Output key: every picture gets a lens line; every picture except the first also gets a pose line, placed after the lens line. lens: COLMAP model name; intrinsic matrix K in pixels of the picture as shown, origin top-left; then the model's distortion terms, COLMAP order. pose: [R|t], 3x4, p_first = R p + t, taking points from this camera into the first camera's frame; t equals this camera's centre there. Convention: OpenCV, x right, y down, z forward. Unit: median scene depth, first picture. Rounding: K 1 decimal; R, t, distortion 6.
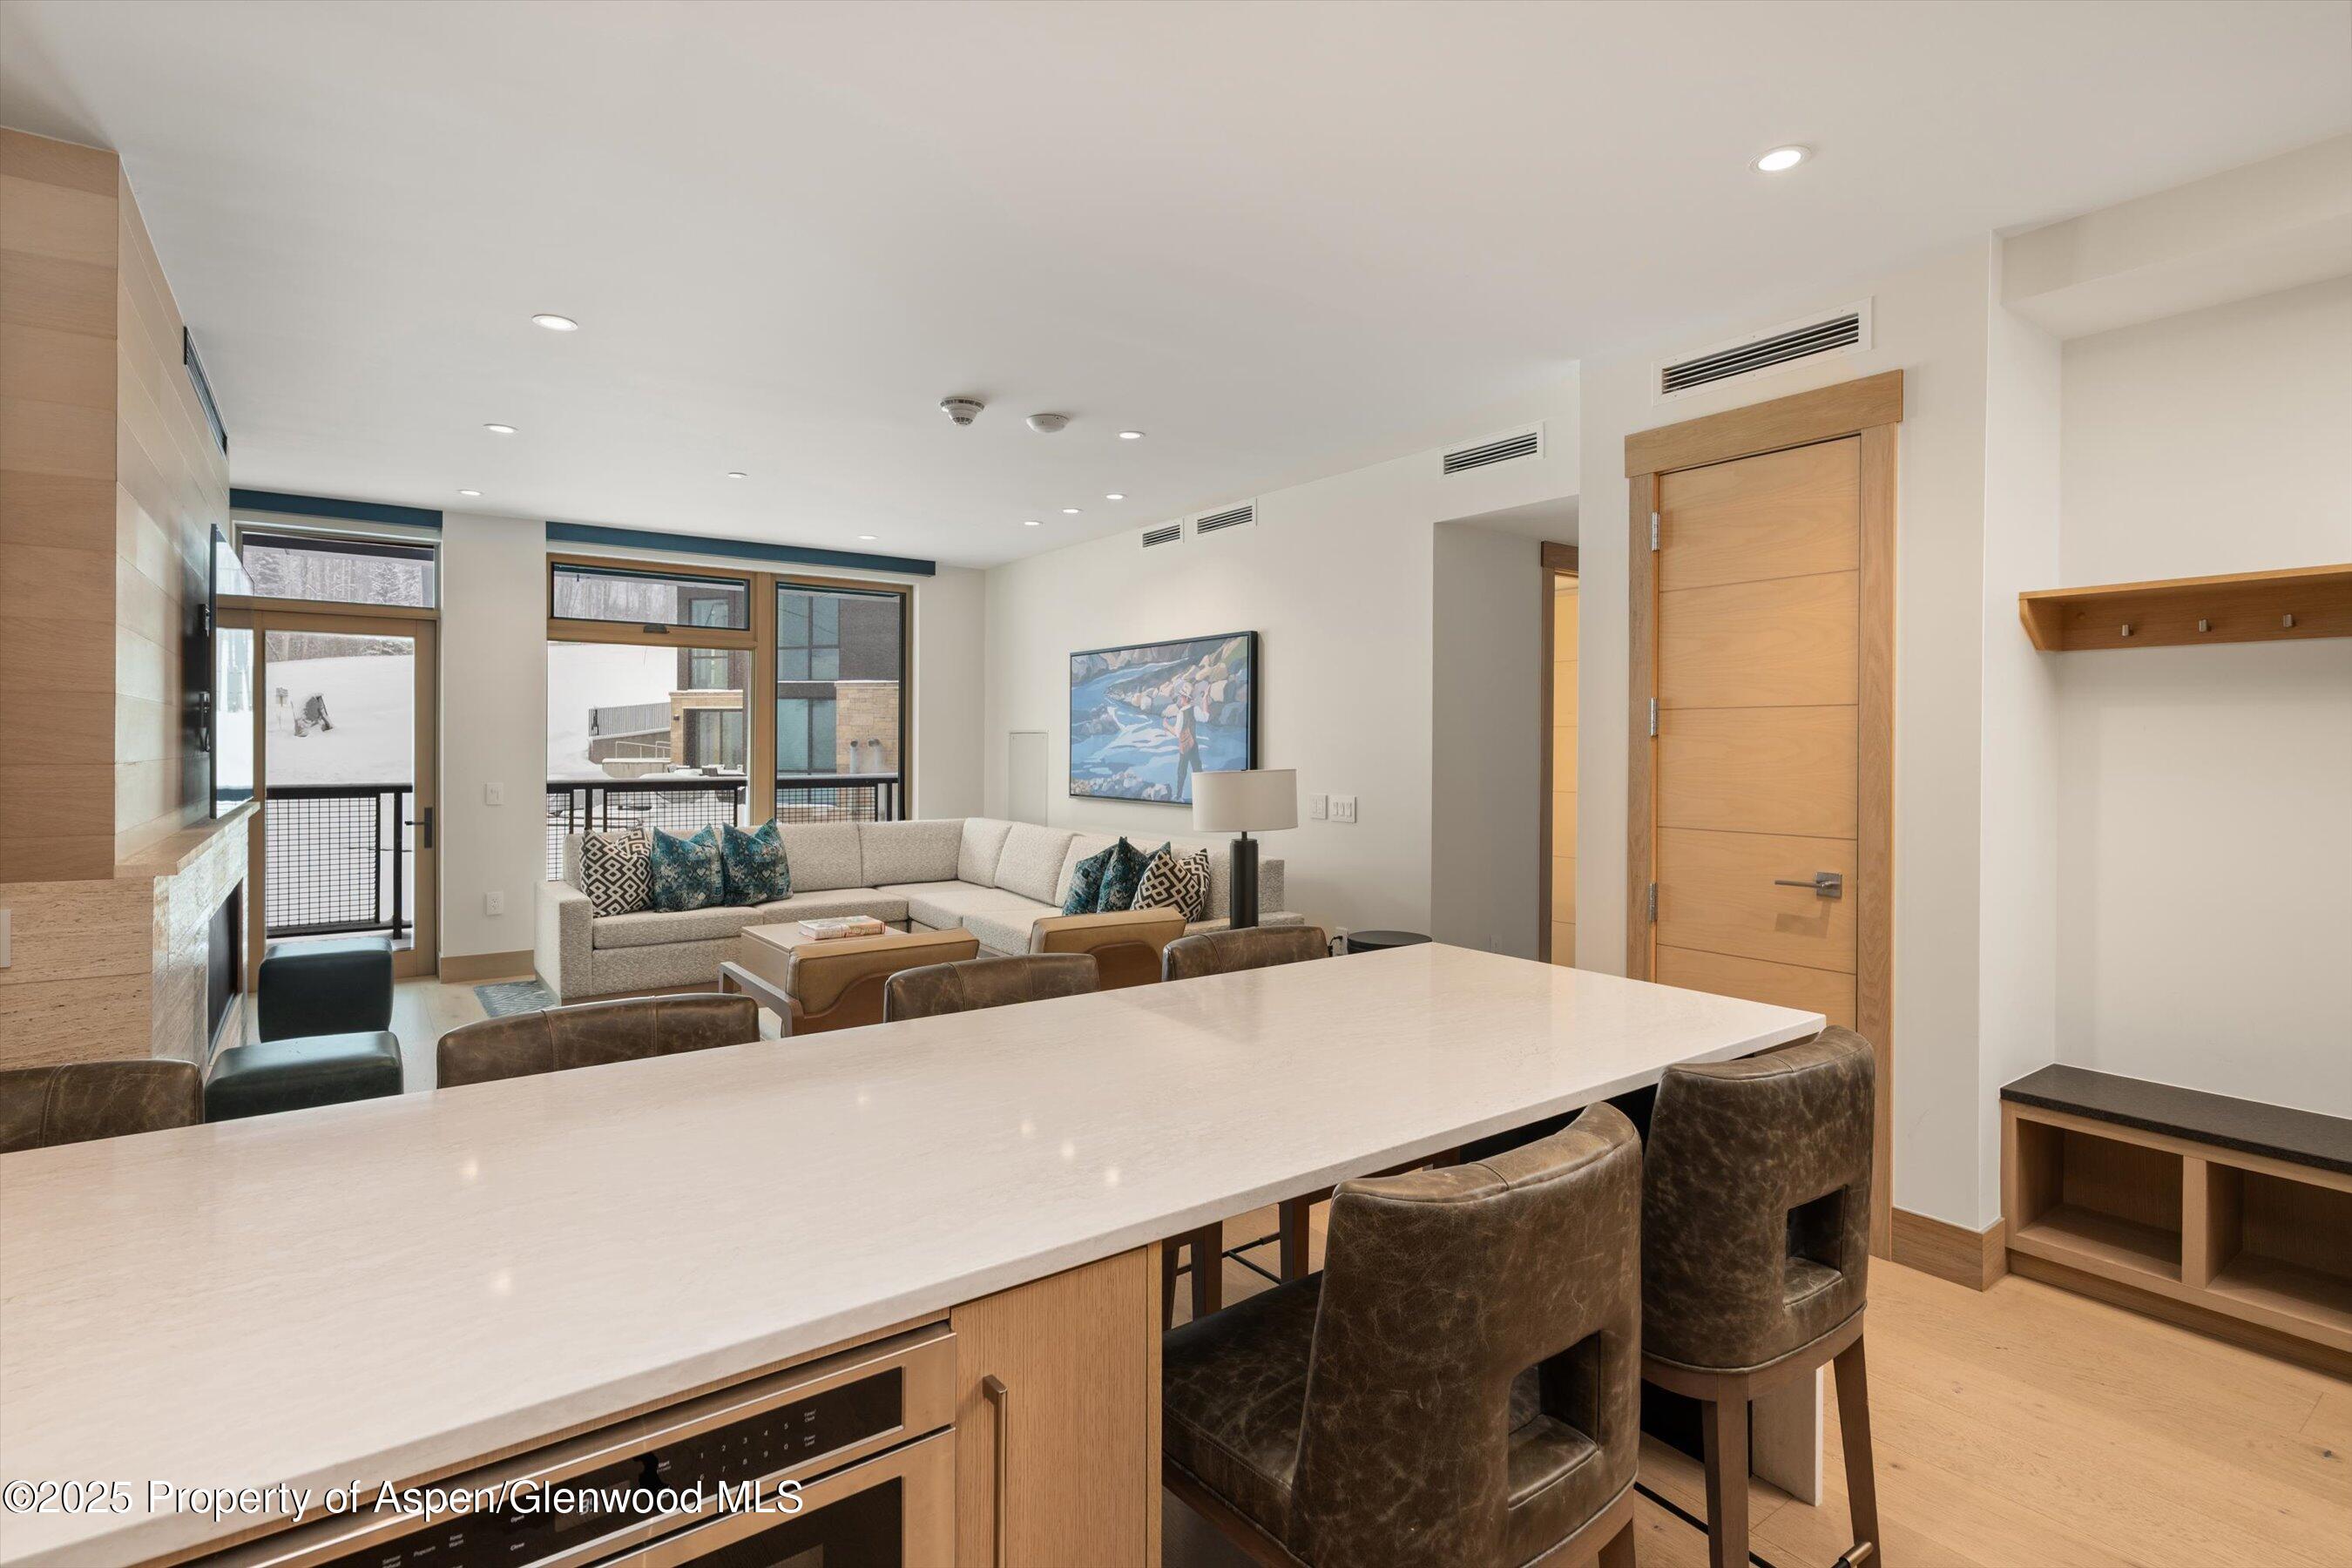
lens RADIAL K [[1134.9, 0, 1178.0], [0, 1134.9, 751.4], [0, 0, 1]] dist [0.003633, 0.000540]
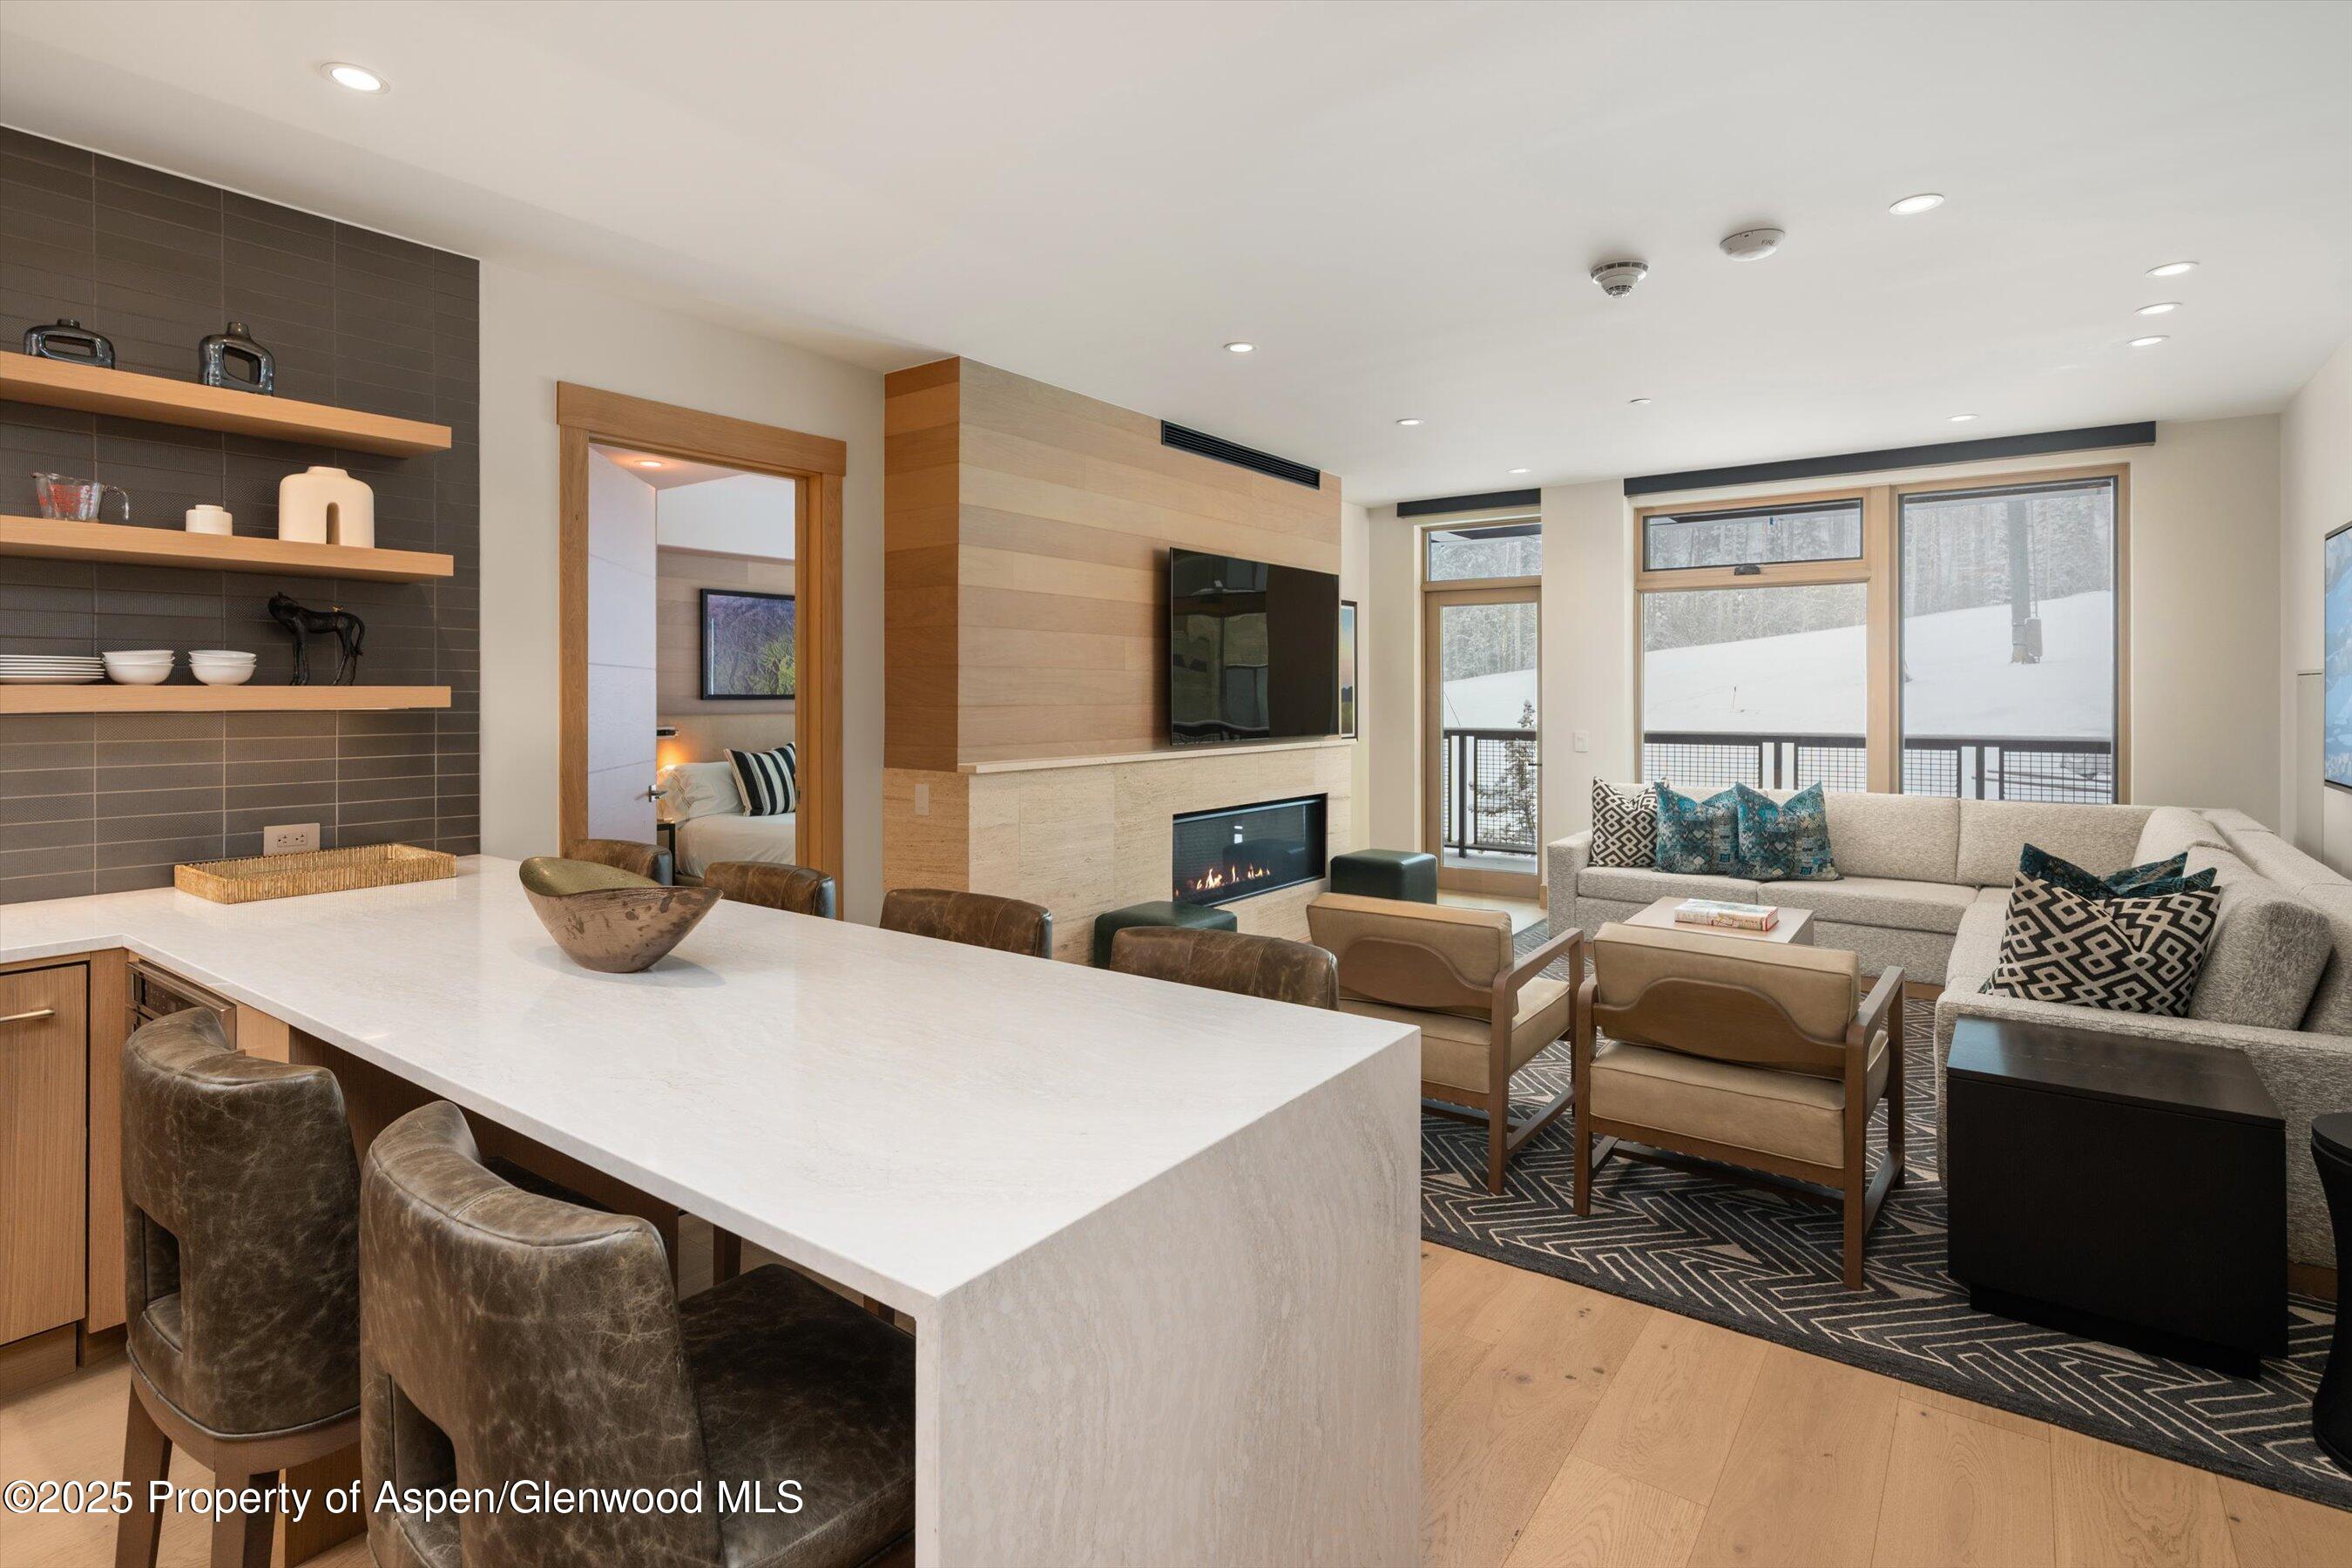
lens RADIAL K [[1161.2, 0, 1171.2], [0, 1161.2, 691.8], [0, 0, 1]] dist [-0.000861, 0.001260]
pose [[0.303303, -0.004968, -0.952881, 0.354877], [-0.004296, 0.999969, -0.006581, -0.000291], [0.952884, 0.006089, 0.303273, 0.323412]]
